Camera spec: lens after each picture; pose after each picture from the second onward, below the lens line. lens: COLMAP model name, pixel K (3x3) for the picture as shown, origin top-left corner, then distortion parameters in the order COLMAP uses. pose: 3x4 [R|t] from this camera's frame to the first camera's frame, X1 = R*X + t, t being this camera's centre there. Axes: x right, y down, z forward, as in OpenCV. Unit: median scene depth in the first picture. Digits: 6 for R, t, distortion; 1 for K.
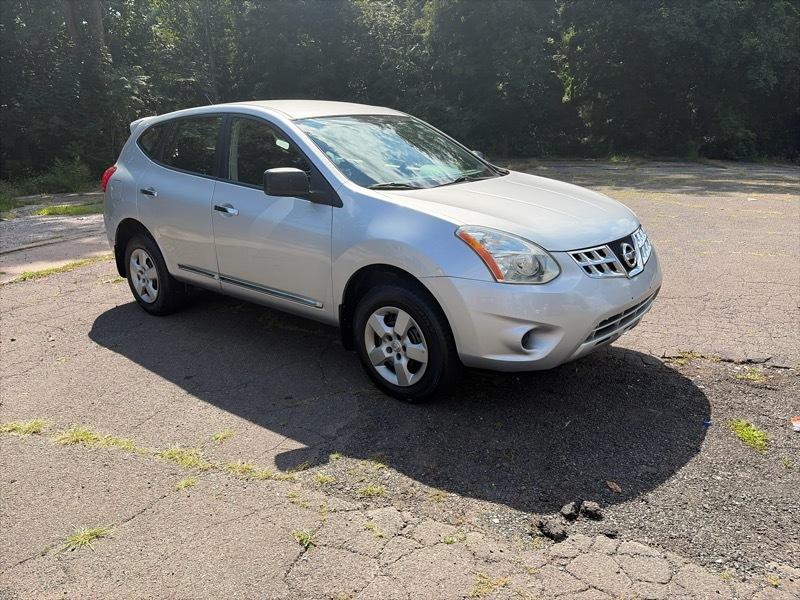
lens RADIAL K [[605.8, 0, 403.1], [0, 605.8, 300.8], [0, 0, 1]] dist [0.041467, -0.036741]
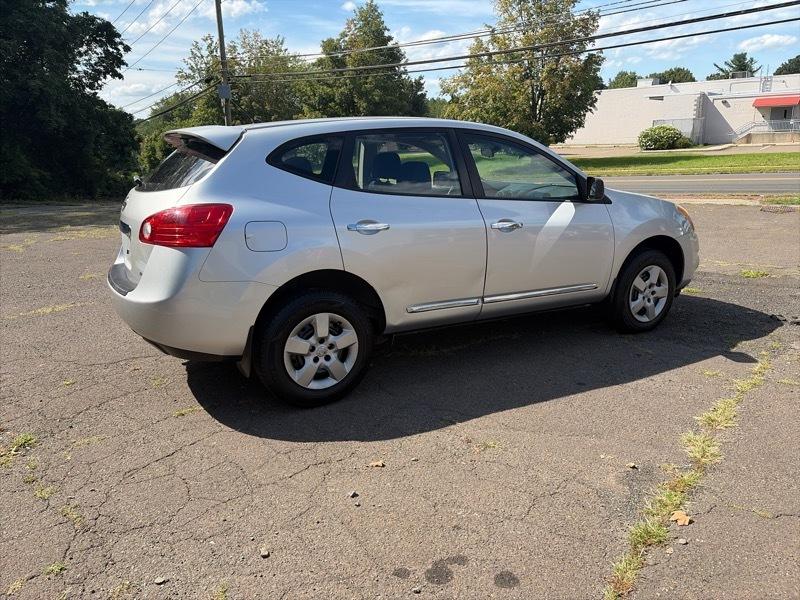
lens RADIAL K [[605.8, 0, 405.3], [0, 605.8, 293.6], [0, 0, 1]] dist [0.041467, -0.036741]
pose [[0.344275, -0.193598, 0.918692, -1.375566], [0.265105, 0.958736, 0.102690, -0.203309], [-0.900663, 0.208196, 0.381393, 0.858012]]
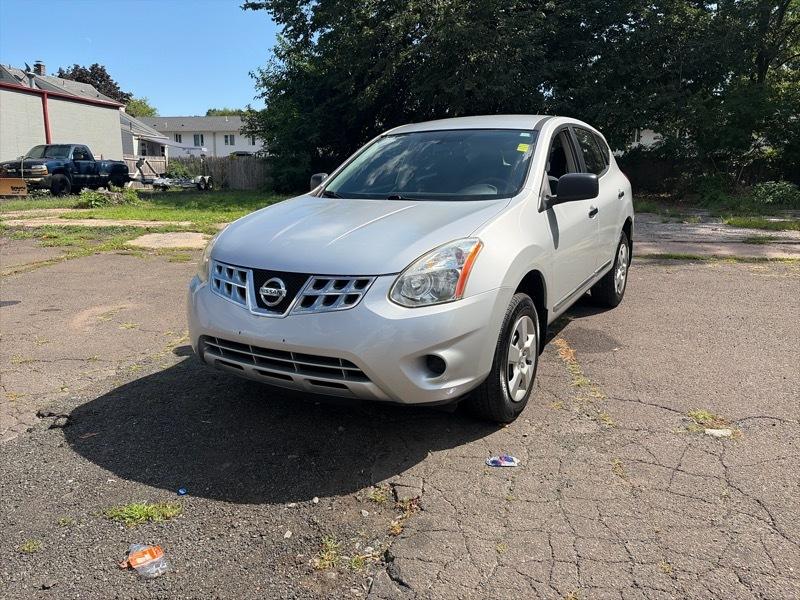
lens RADIAL K [[605.8, 0, 408.7], [0, 605.8, 298.8], [0, 0, 1]] dist [0.041467, -0.036741]
pose [[0.194936, 0.247549, -0.949063, 1.065963], [-0.268160, 0.944209, 0.191204, -0.244697], [0.943446, 0.217229, 0.250443, 0.845053]]
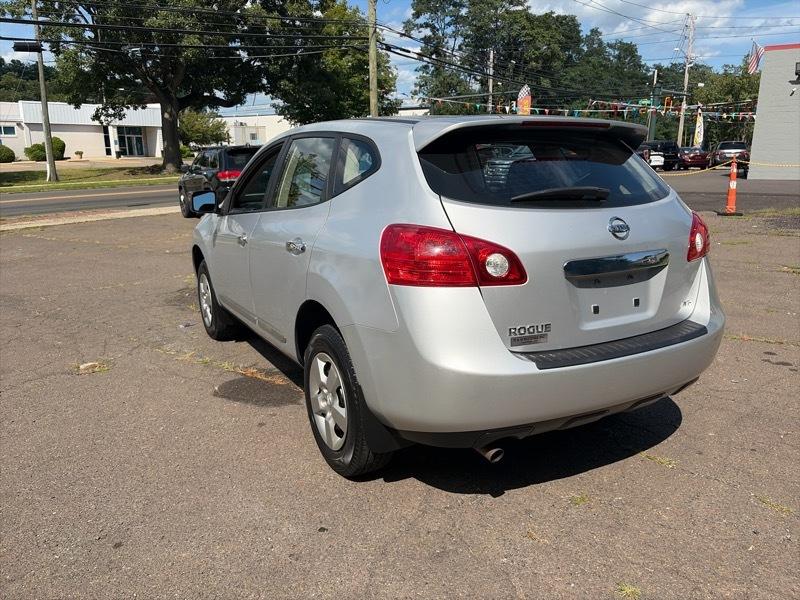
lens RADIAL K [[605.8, 0, 402.0], [0, 605.8, 305.8], [0, 0, 1]] dist [0.041467, -0.036741]
pose [[-0.933564, -0.036573, 0.356540, -0.621942], [0.141454, 0.876429, 0.460286, -0.610051], [-0.329316, 0.480140, -0.813029, 2.227025]]
